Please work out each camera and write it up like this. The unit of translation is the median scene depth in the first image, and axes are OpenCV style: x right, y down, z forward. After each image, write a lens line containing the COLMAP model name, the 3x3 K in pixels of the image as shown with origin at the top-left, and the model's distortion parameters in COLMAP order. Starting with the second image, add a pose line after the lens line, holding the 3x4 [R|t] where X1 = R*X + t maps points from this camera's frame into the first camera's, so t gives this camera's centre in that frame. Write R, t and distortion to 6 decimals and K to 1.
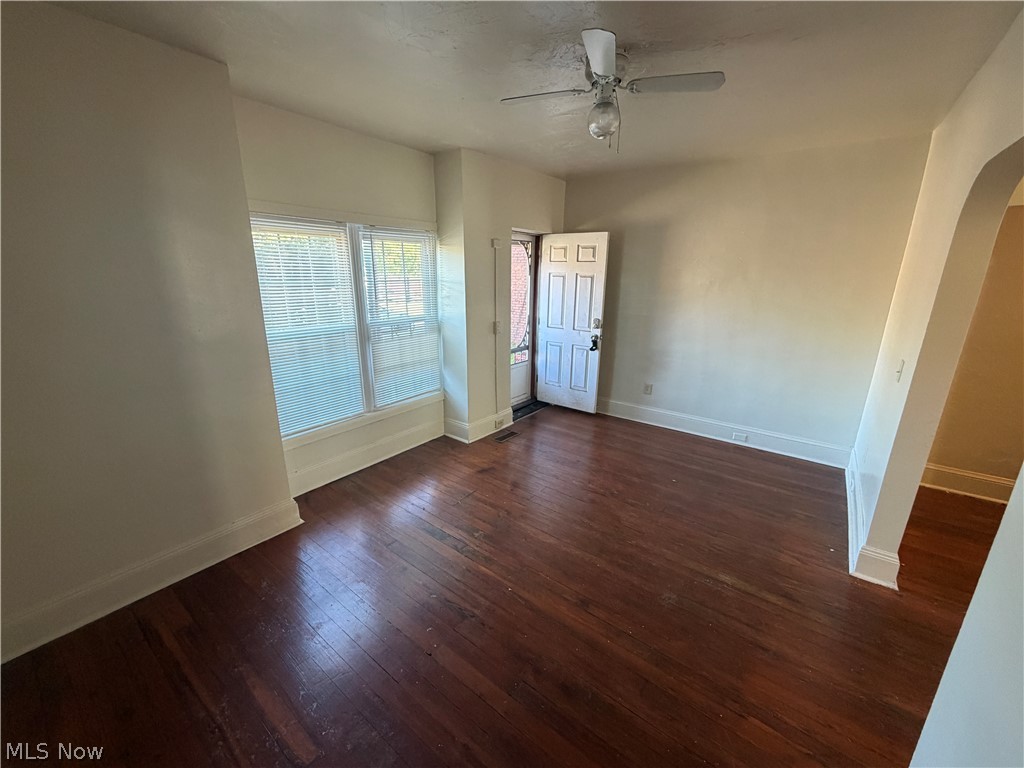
lens RADIAL K [[408.9, 0, 512.3], [0, 408.9, 386.7], [0, 0, 1]] dist [-0.000312, 0.000396]
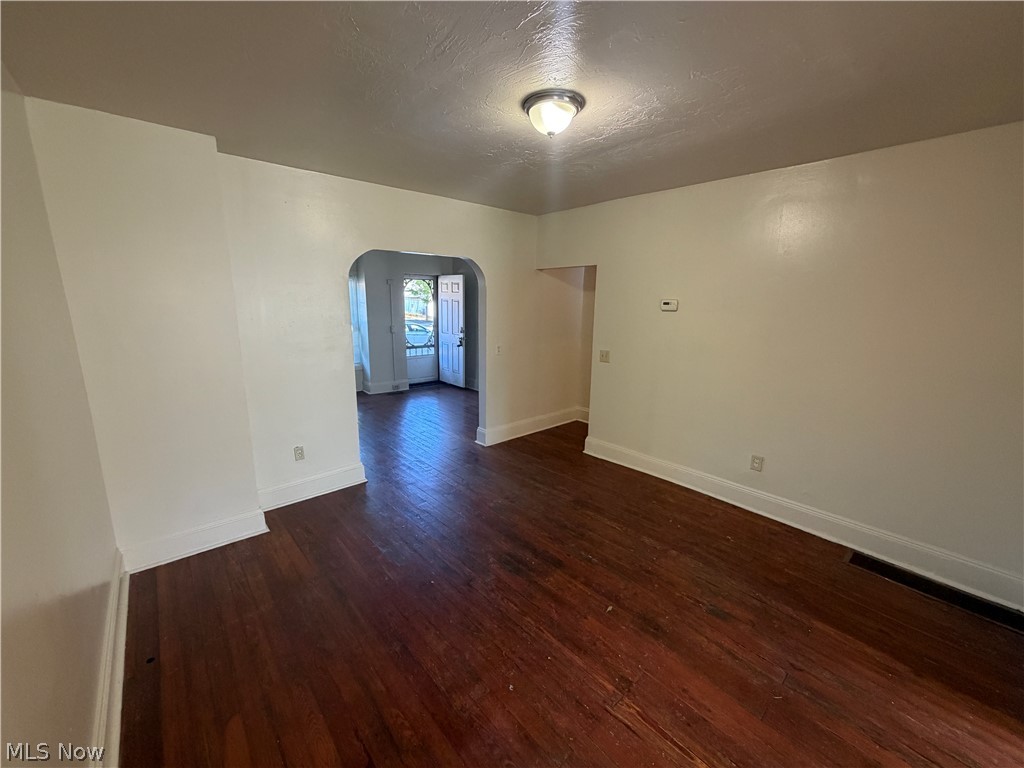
lens RADIAL K [[408.9, 0, 509.7], [0, 408.9, 381.4], [0, 0, 1]] dist [-0.000312, 0.000396]
pose [[0.983163, 0.048077, -0.176295, 0.658425], [-0.061178, 0.995694, -0.069642, 0.141193], [0.172188, 0.079255, 0.981871, -0.508530]]
